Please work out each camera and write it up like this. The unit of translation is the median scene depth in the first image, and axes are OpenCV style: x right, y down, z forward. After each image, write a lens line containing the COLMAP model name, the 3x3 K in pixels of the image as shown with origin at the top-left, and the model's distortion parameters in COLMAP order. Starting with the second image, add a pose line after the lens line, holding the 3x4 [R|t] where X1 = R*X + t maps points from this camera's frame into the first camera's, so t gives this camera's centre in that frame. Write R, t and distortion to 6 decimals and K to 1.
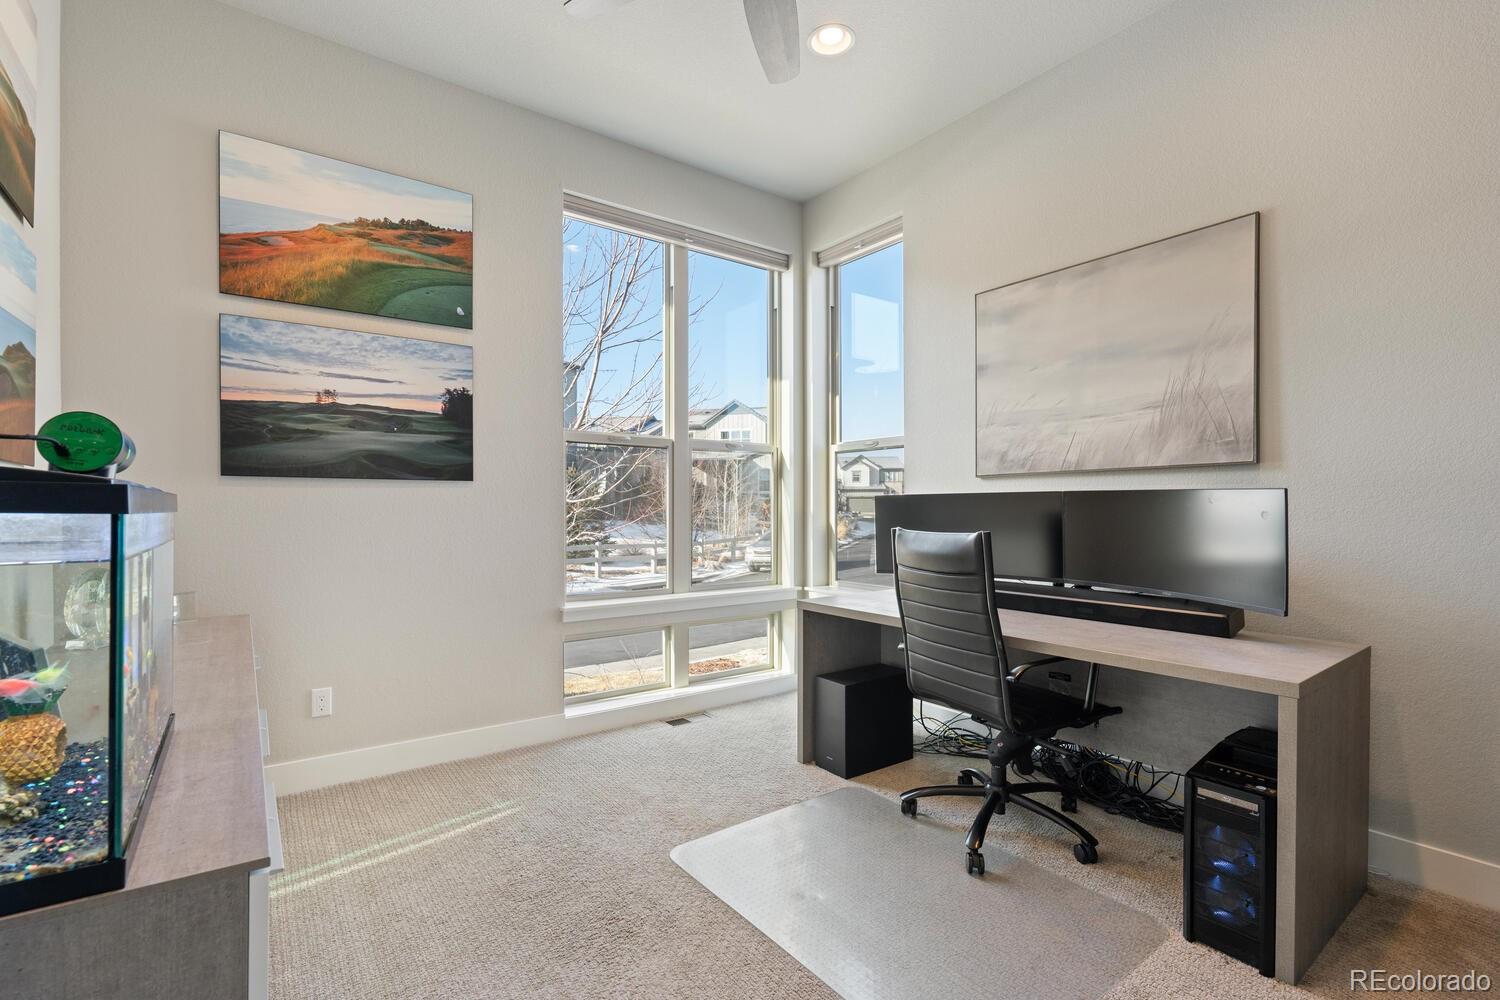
lens RADIAL K [[665.3, 0, 754.6], [0, 665.3, 507.3], [0, 0, 1]] dist [-0.003810, 0.000273]
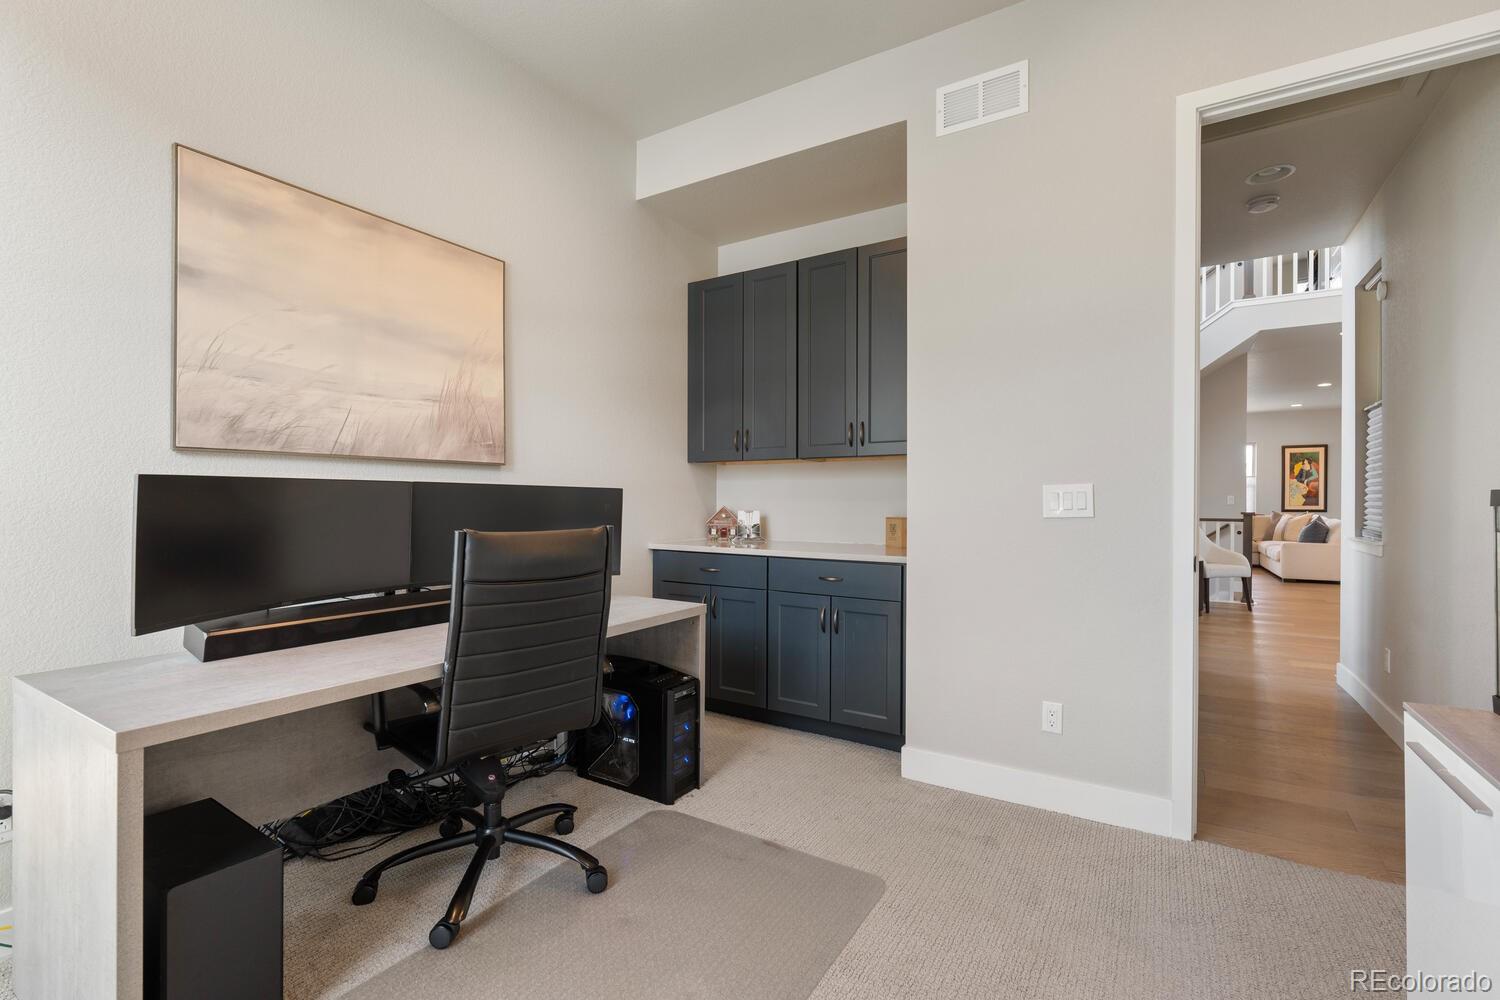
lens RADIAL K [[665.3, 0, 757.2], [0, 665.3, 497.4], [0, 0, 1]] dist [-0.003810, 0.000273]
pose [[-0.352630, 0.000910, 0.935762, -0.479359], [-0.008625, 0.999954, -0.004223, -0.004557], [-0.935723, -0.009560, -0.352606, 0.843566]]
